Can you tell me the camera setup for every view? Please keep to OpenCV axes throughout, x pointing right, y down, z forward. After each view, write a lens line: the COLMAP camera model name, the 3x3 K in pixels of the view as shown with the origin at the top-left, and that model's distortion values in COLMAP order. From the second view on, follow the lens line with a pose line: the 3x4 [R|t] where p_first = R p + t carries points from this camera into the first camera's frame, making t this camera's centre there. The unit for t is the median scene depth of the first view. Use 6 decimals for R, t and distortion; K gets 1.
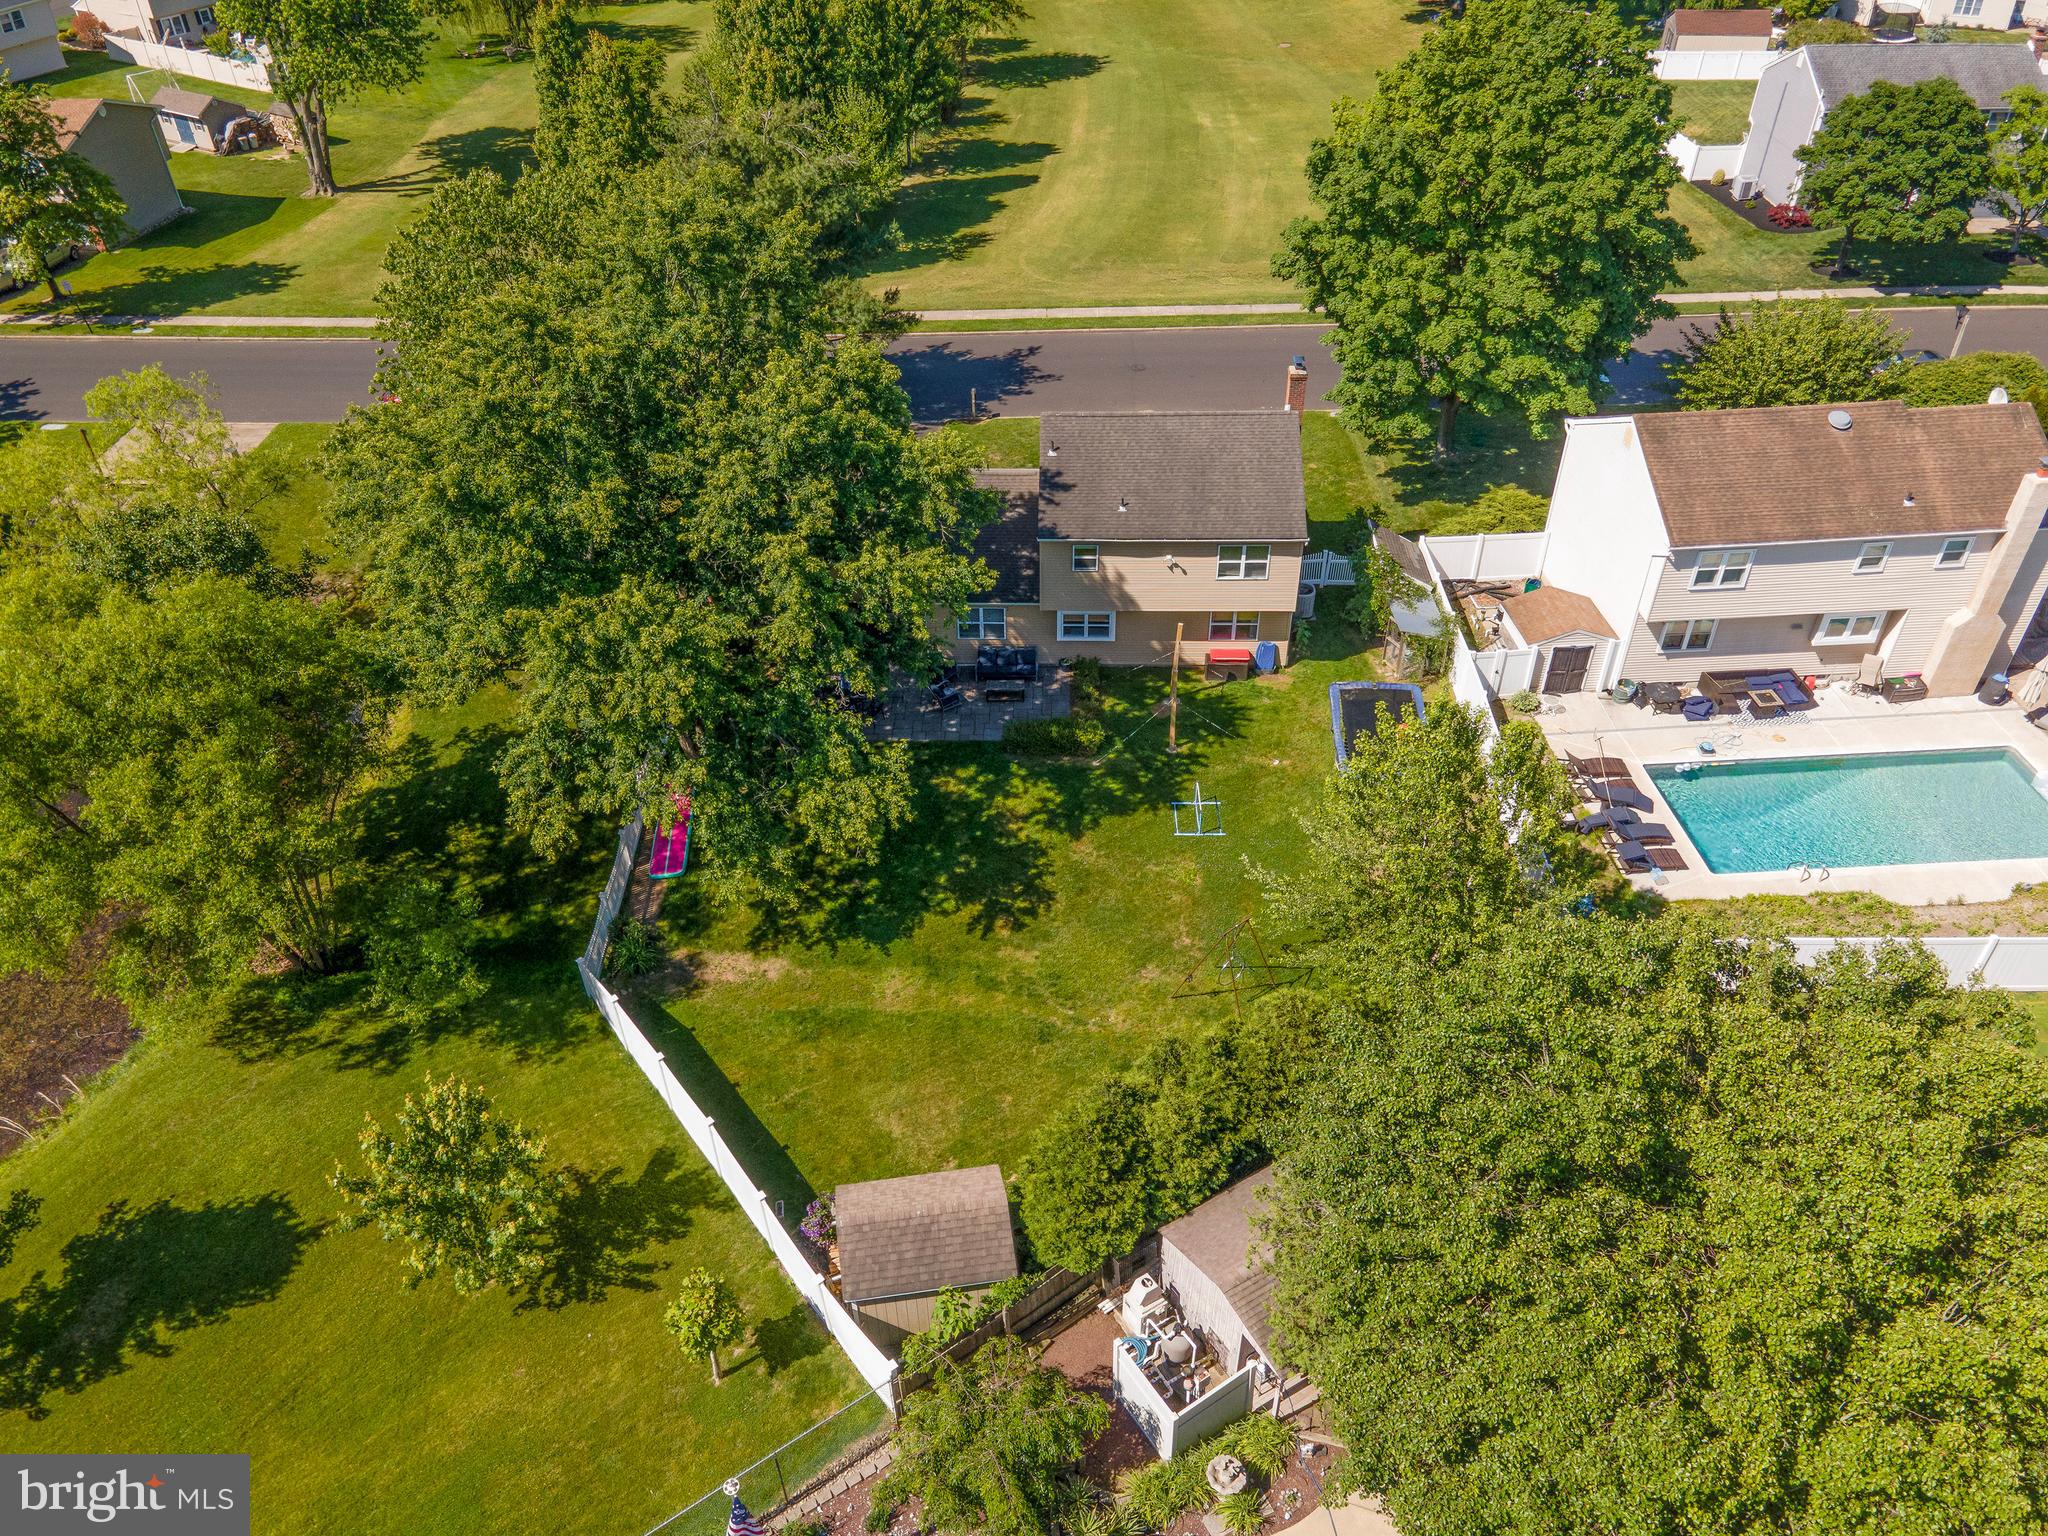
lens RADIAL K [[1583.5, 0, 996.0], [0, 1583.5, 768.5], [0, 0, 1]] dist [0.045397, 0.002206]
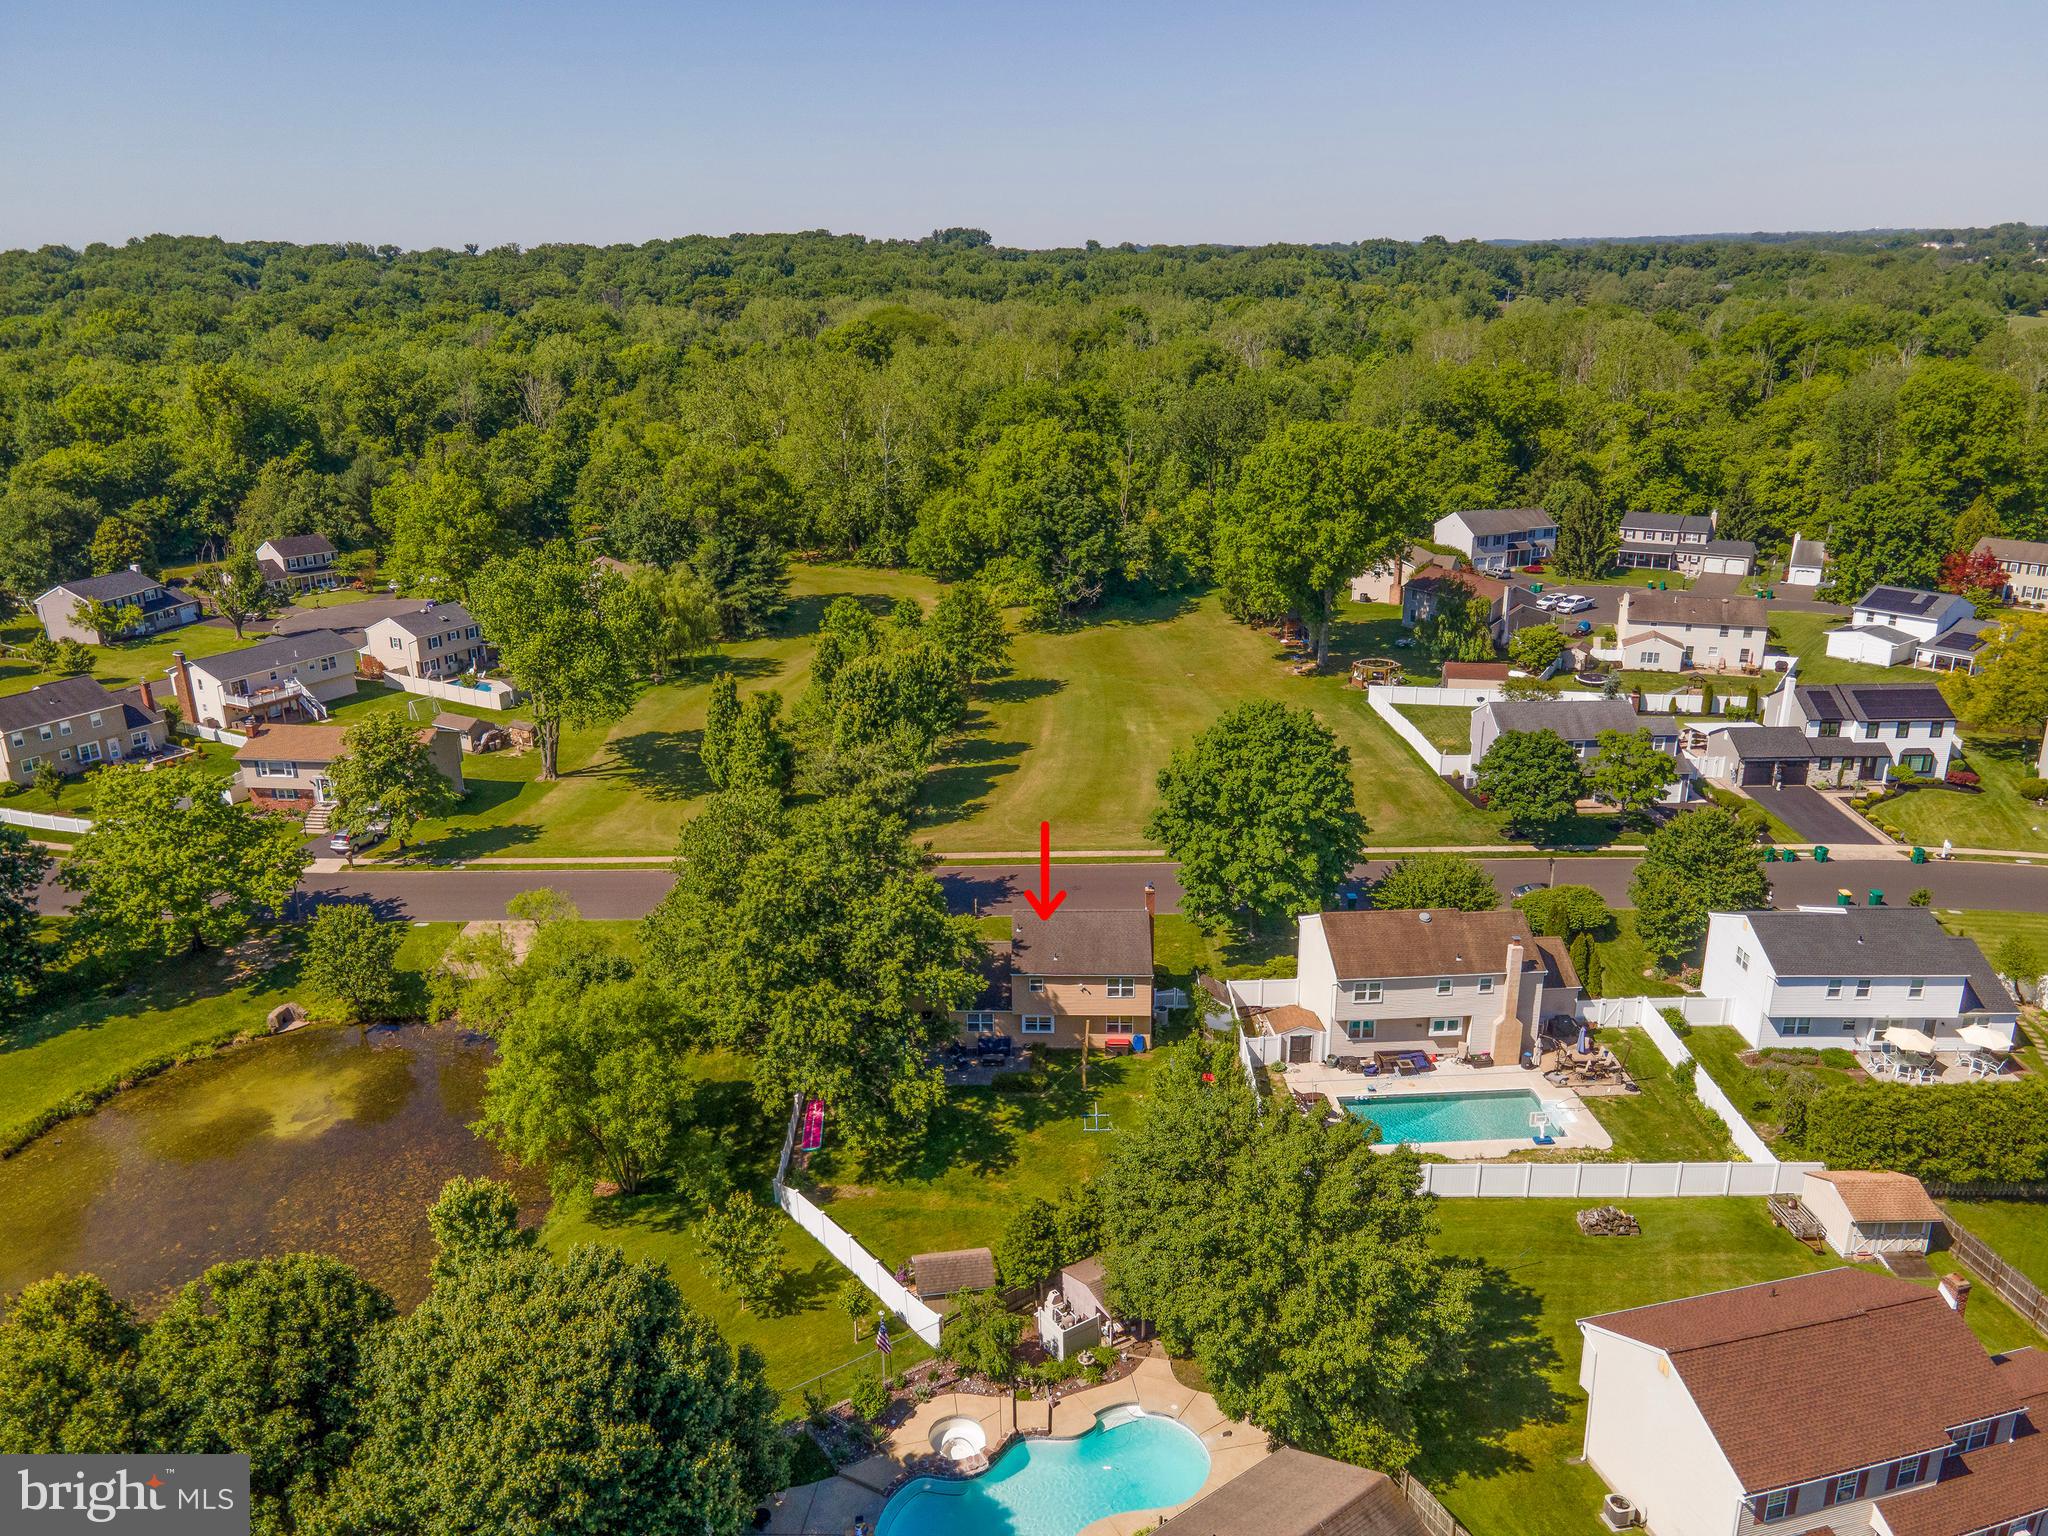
lens RADIAL K [[1478.0, 0, 1024.0], [0, 1478.0, 768.0], [0, 0, 1]] dist [0.034497, -0.004981]
pose [[0.999749, 0.005198, 0.021807, 0.002347], [0.002140, 0.946170, -0.323662, 0.179465], [-0.022316, 0.323627, 0.945922, -0.694670]]
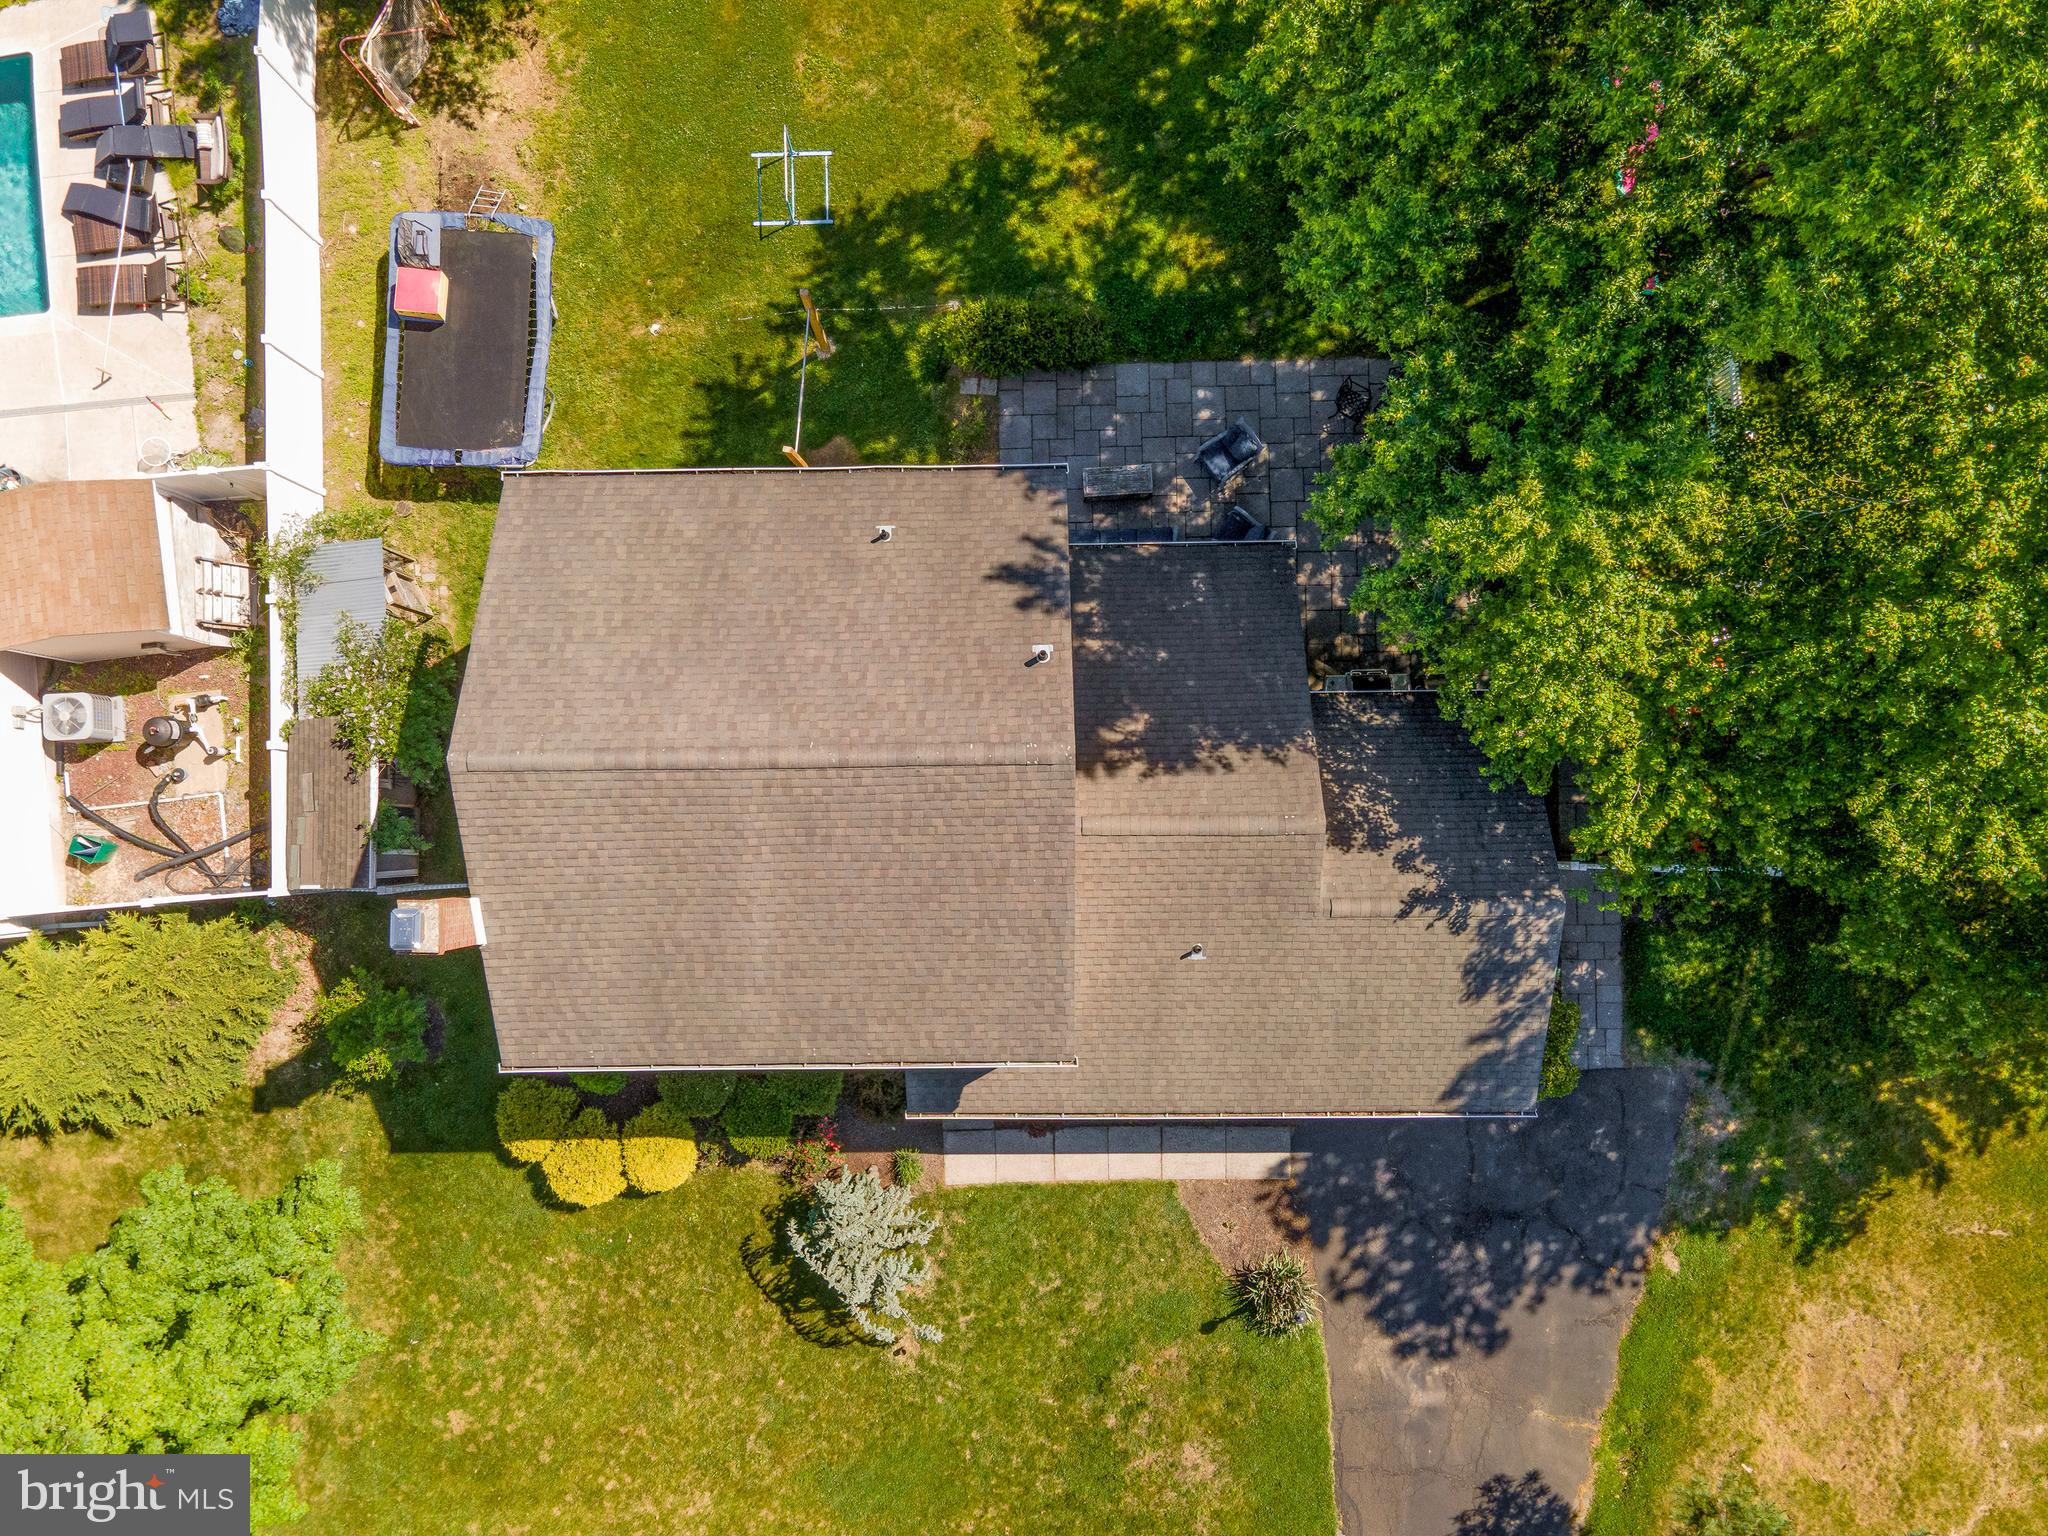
lens RADIAL K [[1583.5, 0, 996.0], [0, 1583.5, 768.5], [0, 0, 1]] dist [0.045397, 0.002206]
pose [[-0.998806, 0.043240, 0.022755, 0.037590], [-0.004684, -0.548276, 0.836285, -0.559373], [0.048637, 0.835179, 0.547823, 0.759310]]
